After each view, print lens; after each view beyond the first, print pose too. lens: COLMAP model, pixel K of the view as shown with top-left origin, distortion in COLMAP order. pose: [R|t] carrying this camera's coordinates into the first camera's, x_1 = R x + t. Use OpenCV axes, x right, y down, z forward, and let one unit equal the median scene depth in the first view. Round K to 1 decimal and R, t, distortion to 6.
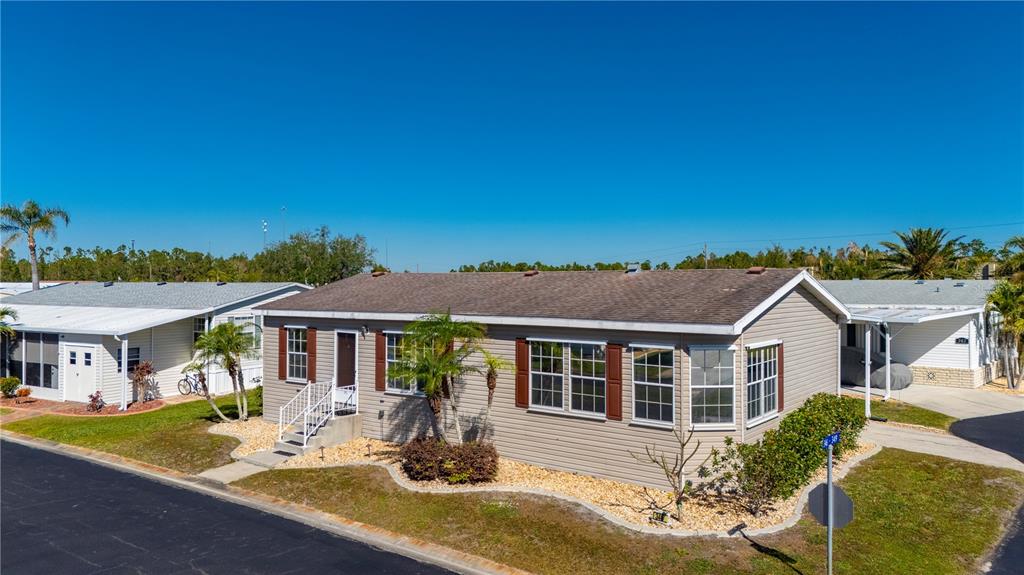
lens RADIAL K [[744.1, 0, 507.9], [0, 744.1, 287.3], [0, 0, 1]] dist [0.064204, -0.049132]
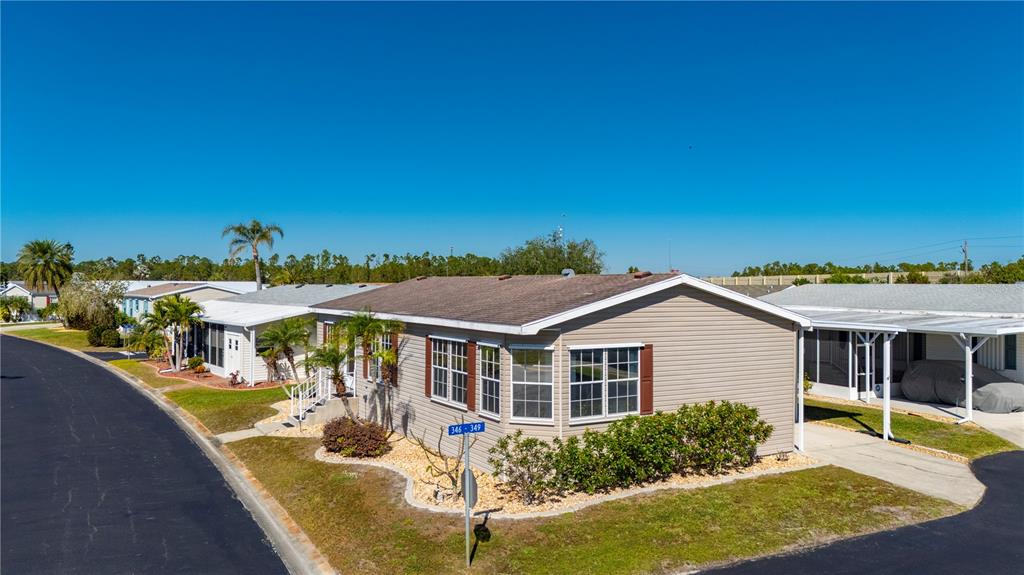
lens RADIAL K [[750.8, 0, 514.6], [0, 750.8, 285.7], [0, 0, 1]] dist [0.060691, -0.053361]
pose [[0.926632, 0.002877, -0.375959, 0.558272], [-0.004921, 0.999978, -0.004476, -0.001947], [0.375938, 0.005997, 0.926625, -0.004257]]
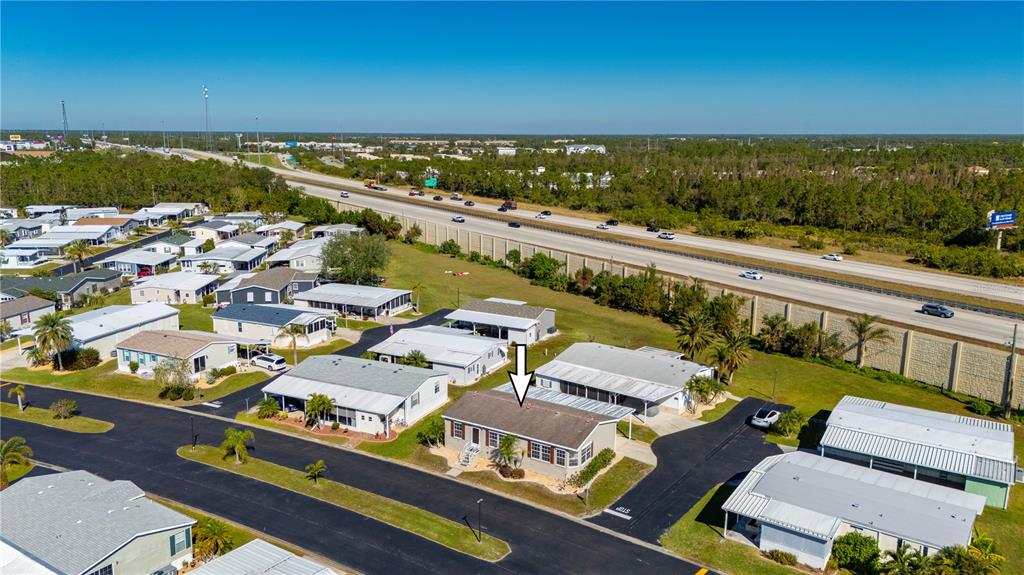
lens RADIAL K [[744.1, 0, 507.9], [0, 744.1, 287.3], [0, 0, 1]] dist [0.064204, -0.049132]
pose [[0.997083, -0.012742, 0.075260, -0.381078], [-0.002574, 0.979795, 0.199986, -1.518742], [-0.076288, -0.199596, 0.976904, -2.697374]]
